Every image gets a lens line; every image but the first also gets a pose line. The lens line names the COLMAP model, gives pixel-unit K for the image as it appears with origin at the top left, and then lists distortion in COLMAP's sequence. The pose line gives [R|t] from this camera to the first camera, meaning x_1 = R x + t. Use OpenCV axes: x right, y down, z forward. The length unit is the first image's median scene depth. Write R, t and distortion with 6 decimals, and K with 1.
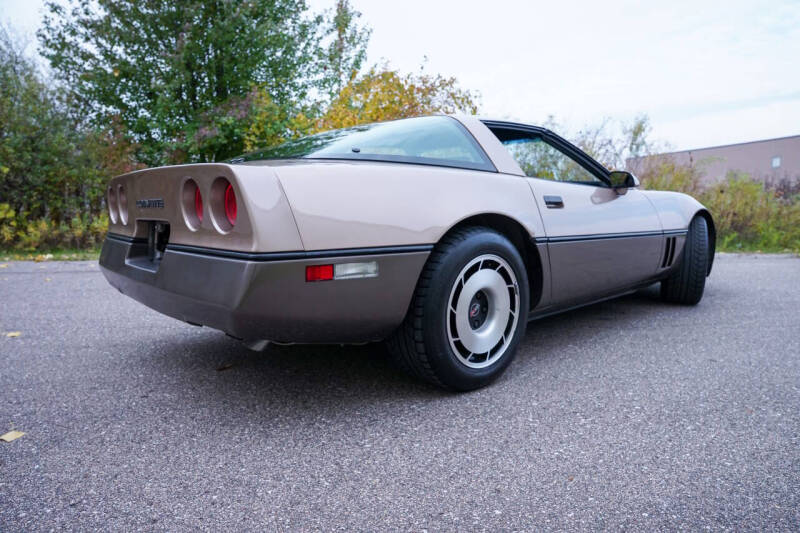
lens RADIAL K [[549.4, 0, 400.0], [0, 549.4, 266.5], [0, 0, 1]] dist [-0.146964, 0.112716]
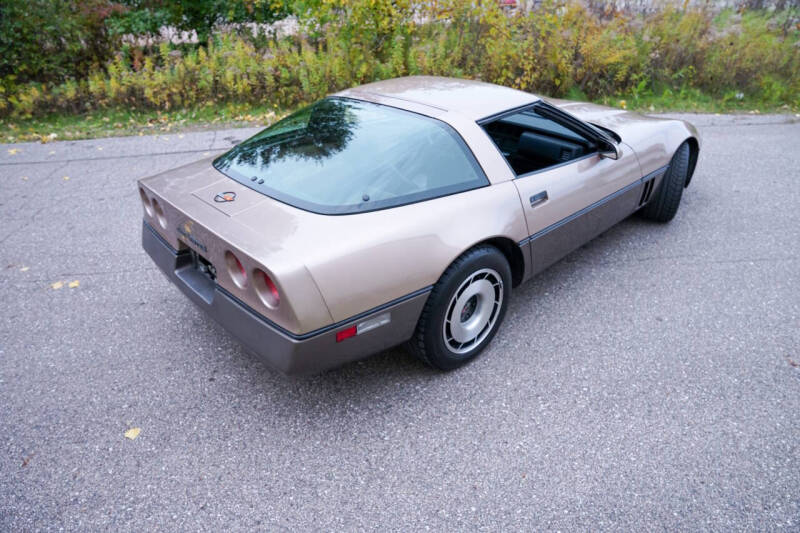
lens RADIAL K [[549.4, 0, 400.0], [0, 549.4, 266.5], [0, 0, 1]] dist [-0.146964, 0.112716]
pose [[0.999763, -0.021751, -0.000614, -0.011780], [0.020398, 0.927030, 0.374431, -0.529051], [-0.007575, -0.374355, 0.927254, -0.132535]]
